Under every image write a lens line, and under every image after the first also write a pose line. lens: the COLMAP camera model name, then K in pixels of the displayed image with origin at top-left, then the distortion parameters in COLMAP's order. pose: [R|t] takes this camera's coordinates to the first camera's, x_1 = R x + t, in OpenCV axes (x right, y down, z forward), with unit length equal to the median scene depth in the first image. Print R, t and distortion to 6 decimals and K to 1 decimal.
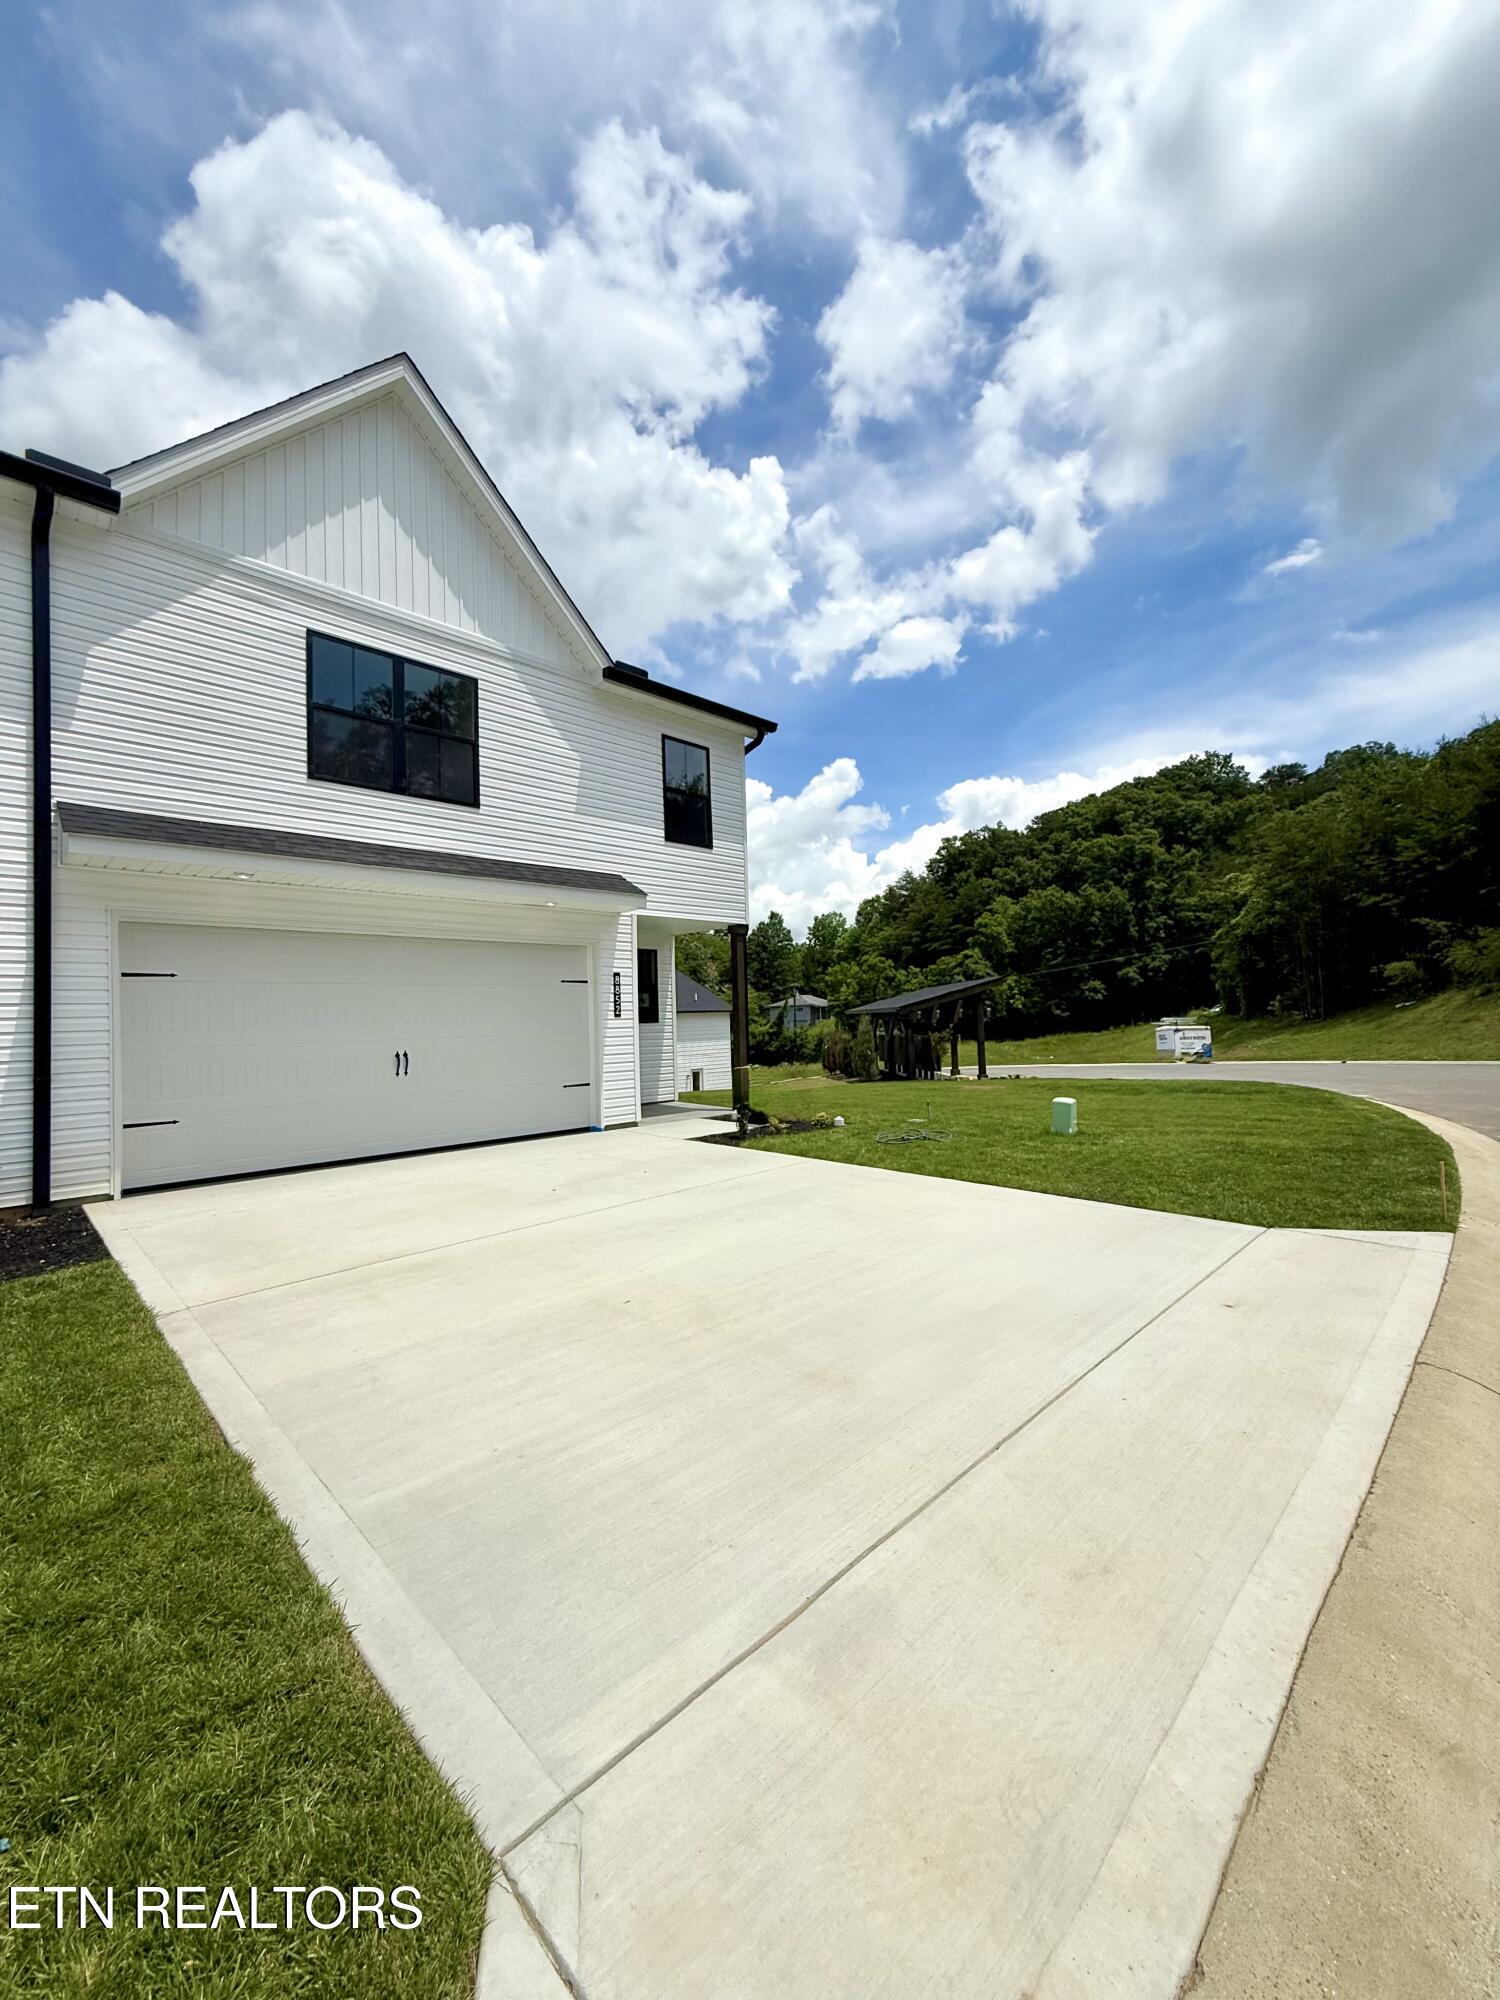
lens RADIAL K [[796.2, 0, 751.9], [0, 796.2, 997.5], [0, 0, 1]] dist [-0.000256, 0.000035]
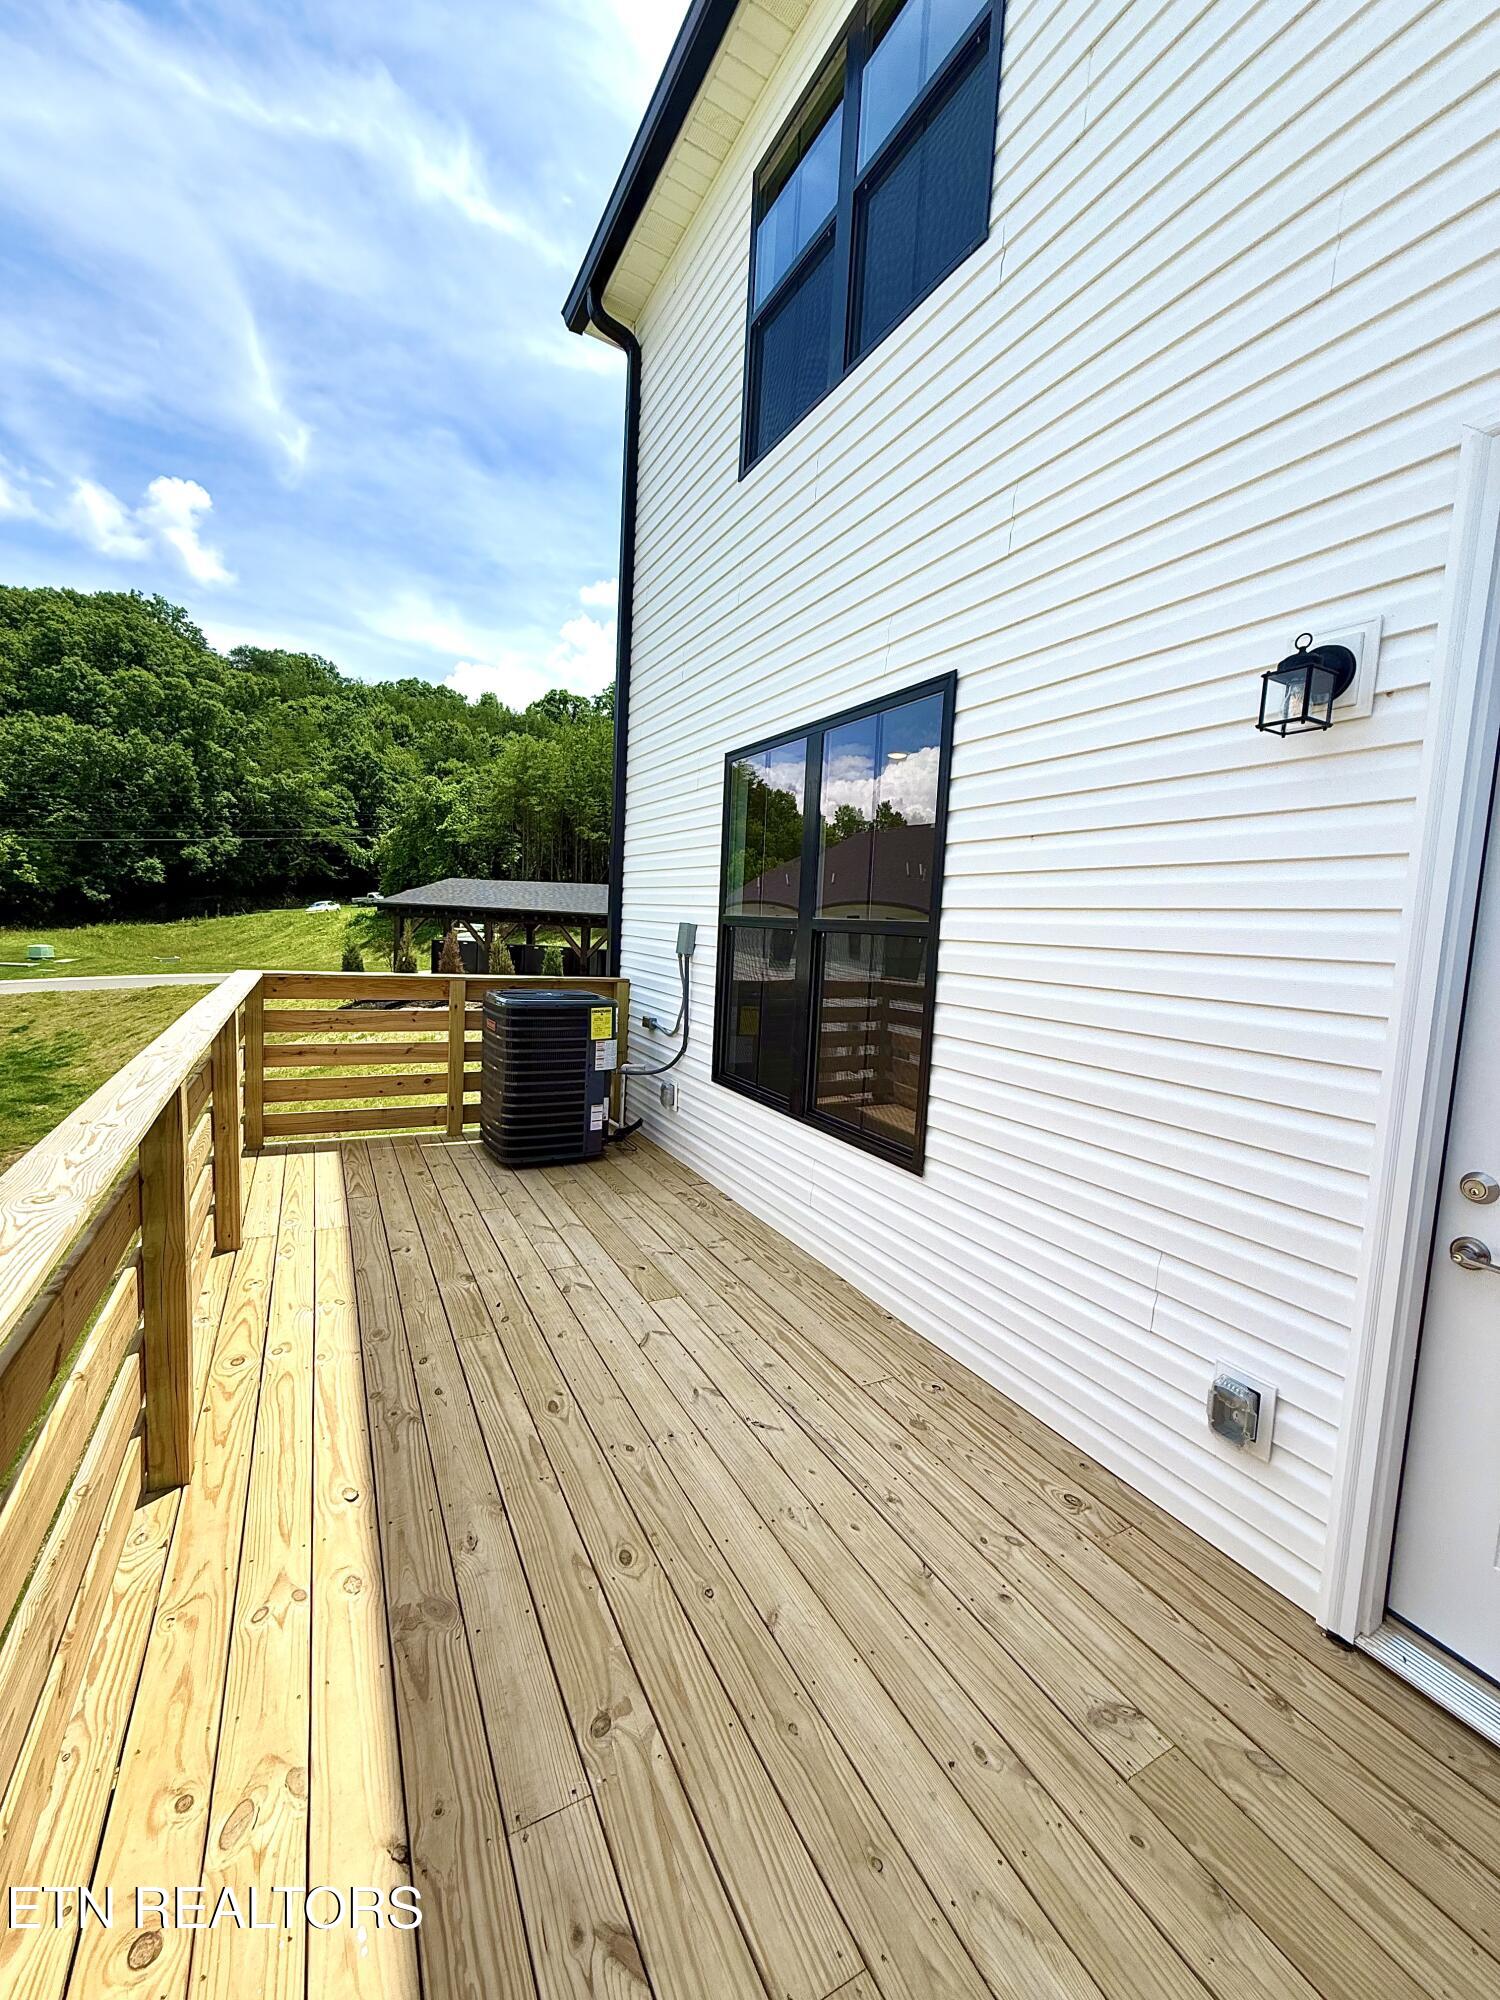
lens RADIAL K [[796.2, 0, 746.9], [0, 796.2, 998.4], [0, 0, 1]] dist [-0.000256, 0.000035]
pose [[0.284216, -0.044063, 0.957747, -1.665802], [-0.089058, 0.993411, 0.072132, 0.079655], [-0.954615, -0.105796, 0.278419, 2.146087]]
